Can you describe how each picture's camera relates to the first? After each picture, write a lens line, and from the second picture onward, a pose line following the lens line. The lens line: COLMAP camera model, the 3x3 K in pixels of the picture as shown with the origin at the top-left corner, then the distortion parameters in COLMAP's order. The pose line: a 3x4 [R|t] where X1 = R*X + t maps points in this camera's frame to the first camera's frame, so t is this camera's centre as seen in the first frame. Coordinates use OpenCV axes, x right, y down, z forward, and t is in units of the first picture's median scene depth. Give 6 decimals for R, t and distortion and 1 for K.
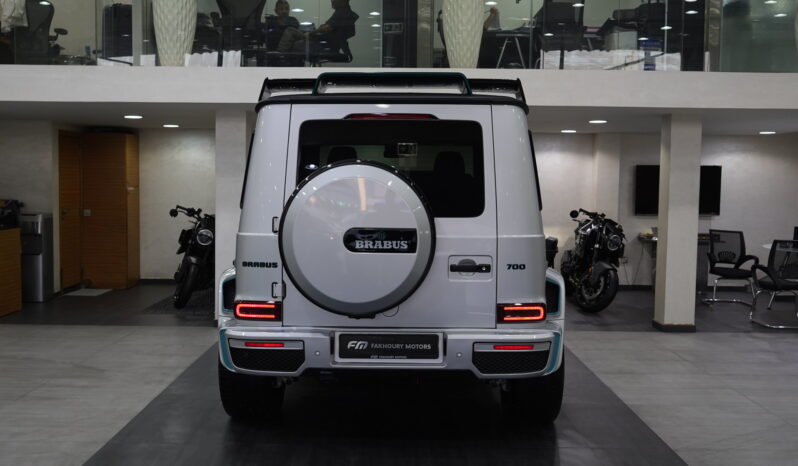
lens RADIAL K [[747.6, 0, 399.0], [0, 747.6, 233.0], [0, 0, 1]] dist [-0.004575, -0.005743]
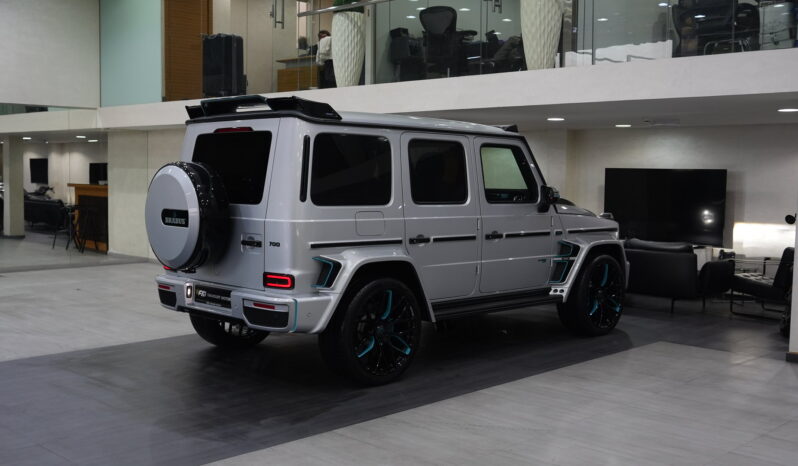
lens RADIAL K [[875.9, 0, 399.0], [0, 875.9, 233.0], [0, 0, 1]] dist [-0.005556, -0.003597]
pose [[0.723781, 0.048309, -0.688336, 1.329326], [-0.059584, 0.998196, 0.007404, 0.001882], [0.687452, 0.035655, 0.725354, 0.056873]]
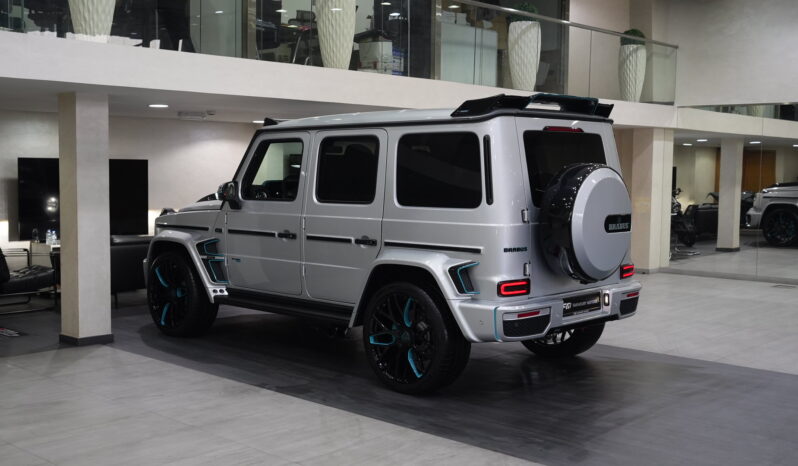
lens RADIAL K [[923.2, 0, 386.3], [0, 923.2, 242.5], [0, 0, 1]] dist [0.019634, -0.022621]
pose [[0.688240, -0.062917, 0.722750, -1.414643], [0.055463, 0.997880, 0.034053, -0.032322], [-0.723360, 0.016650, 0.690270, 0.116004]]
